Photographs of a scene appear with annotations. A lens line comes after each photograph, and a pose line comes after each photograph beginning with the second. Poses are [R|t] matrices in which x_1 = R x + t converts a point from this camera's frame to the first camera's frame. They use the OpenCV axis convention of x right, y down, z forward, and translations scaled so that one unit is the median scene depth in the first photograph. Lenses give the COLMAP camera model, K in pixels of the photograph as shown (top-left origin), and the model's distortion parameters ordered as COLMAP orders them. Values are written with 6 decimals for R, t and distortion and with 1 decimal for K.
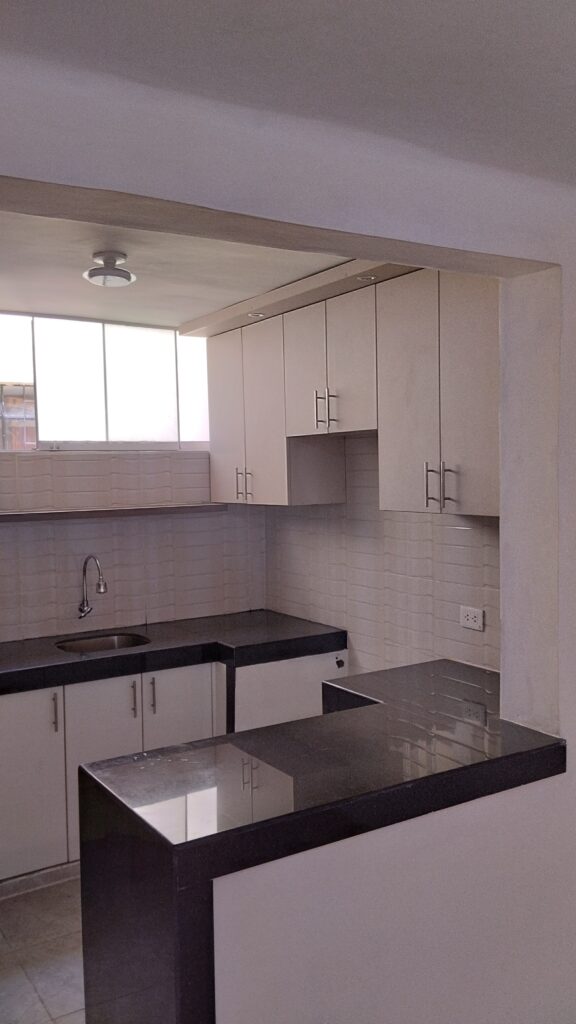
lens RADIAL K [[842.3, 0, 288.5], [0, 842.3, 527.2], [0, 0, 1]] dist [0.001762, -0.006405]
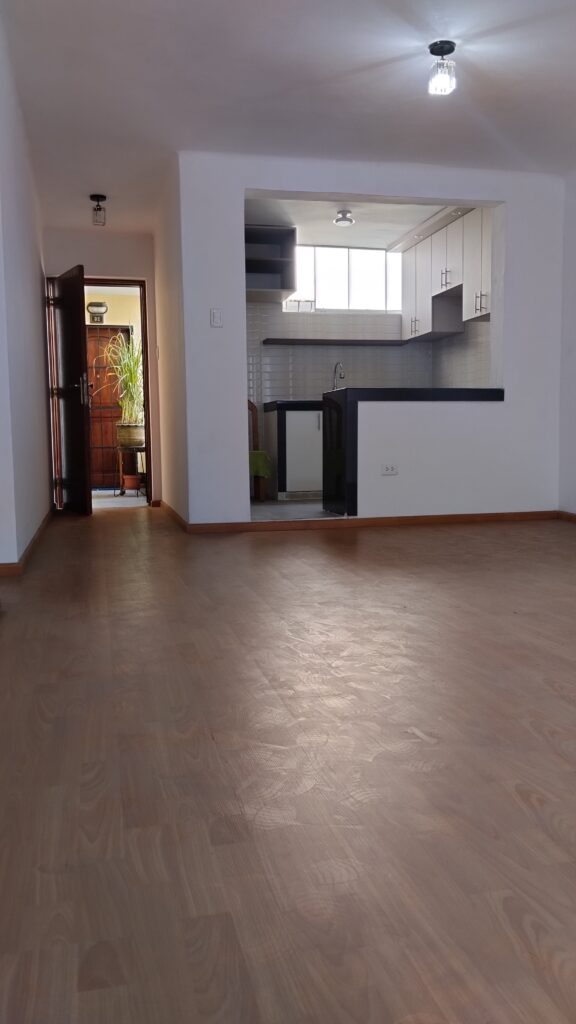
lens RADIAL K [[842.3, 0, 288.5], [0, 842.3, 527.2], [0, 0, 1]] dist [0.001762, -0.006405]
pose [[0.946435, 0.044320, -0.319839, 0.330573], [-0.030540, 0.998382, 0.047975, 0.343944], [0.321448, -0.035637, 0.946257, -1.009285]]
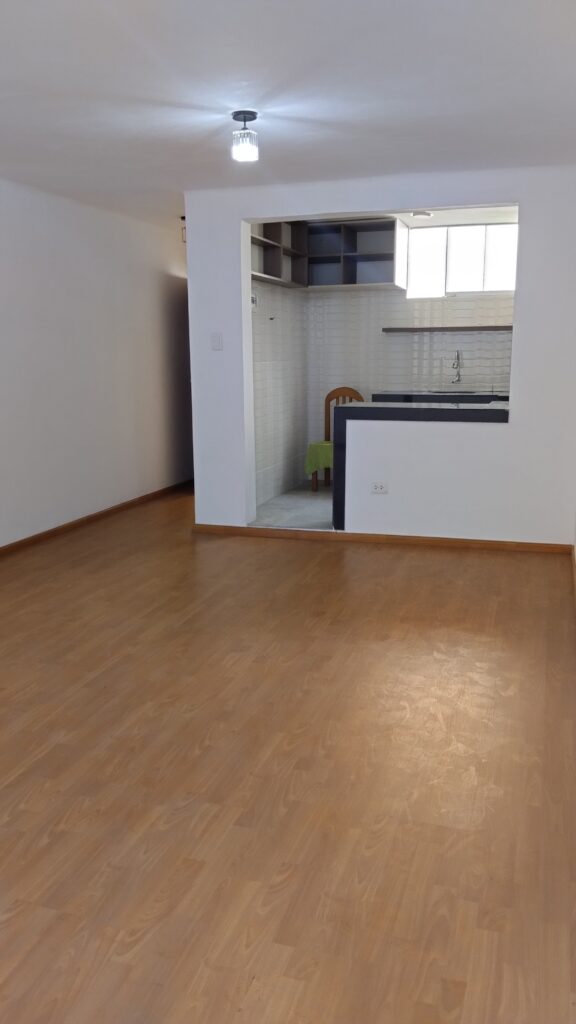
lens RADIAL K [[842.3, 0, 288.5], [0, 842.3, 527.2], [0, 0, 1]] dist [0.001762, -0.006405]
pose [[0.665679, 0.170944, -0.726395, 1.023233], [-0.061779, 0.982692, 0.174644, 0.121475], [0.743677, -0.071381, 0.664717, -0.651433]]
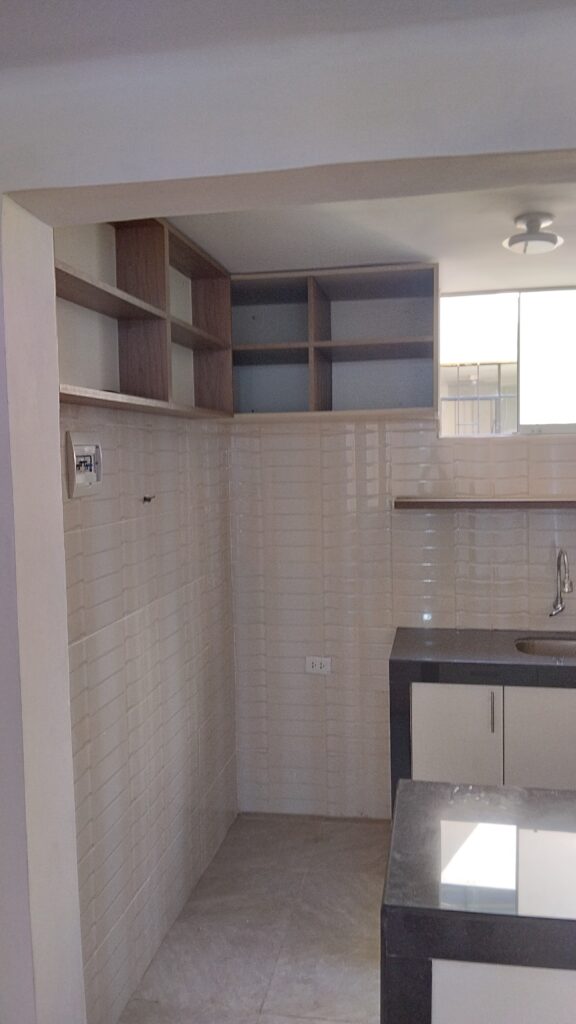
lens RADIAL K [[842.3, 0, 288.5], [0, 842.3, 527.2], [0, 0, 1]] dist [0.001762, -0.006405]
pose [[0.751184, 0.070298, -0.656339, 0.143961], [-0.049647, 0.997514, 0.050019, -0.022355], [0.658223, -0.004988, 0.752807, 0.119961]]
